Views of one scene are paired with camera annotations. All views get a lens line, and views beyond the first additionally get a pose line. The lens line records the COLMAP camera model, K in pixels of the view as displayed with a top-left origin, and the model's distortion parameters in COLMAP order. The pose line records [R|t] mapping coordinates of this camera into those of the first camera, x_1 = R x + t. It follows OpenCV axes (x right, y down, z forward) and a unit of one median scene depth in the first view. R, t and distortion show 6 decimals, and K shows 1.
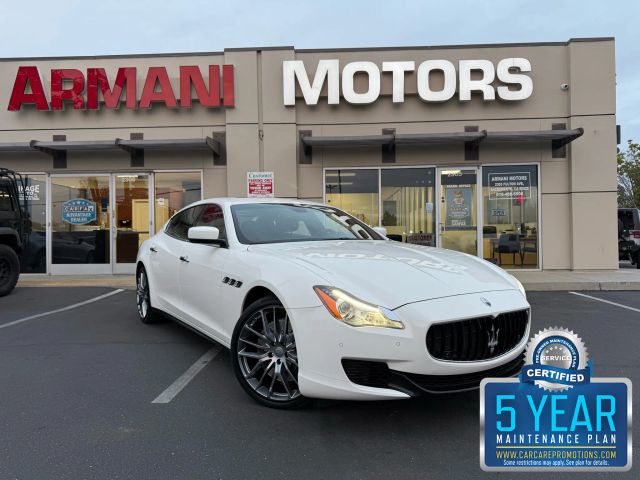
lens RADIAL K [[458.8, 0, 318.7], [0, 458.8, 240.1], [0, 0, 1]] dist [0.003502, -0.007747]
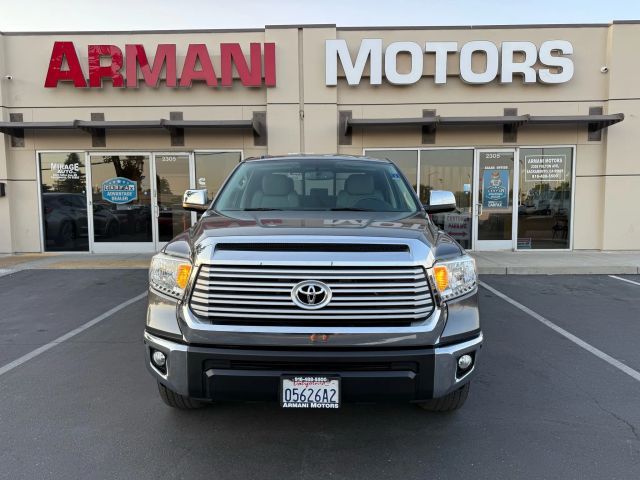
lens RADIAL K [[458.2, 0, 320.2], [0, 458.2, 242.4], [0, 0, 1]] dist [-0.002455, -0.003989]
pose [[0.999737, 0.002880, 0.022763, -0.109059], [-0.004817, 0.996325, 0.085513, -0.037909], [-0.022433, -0.085600, 0.996077, -0.020271]]
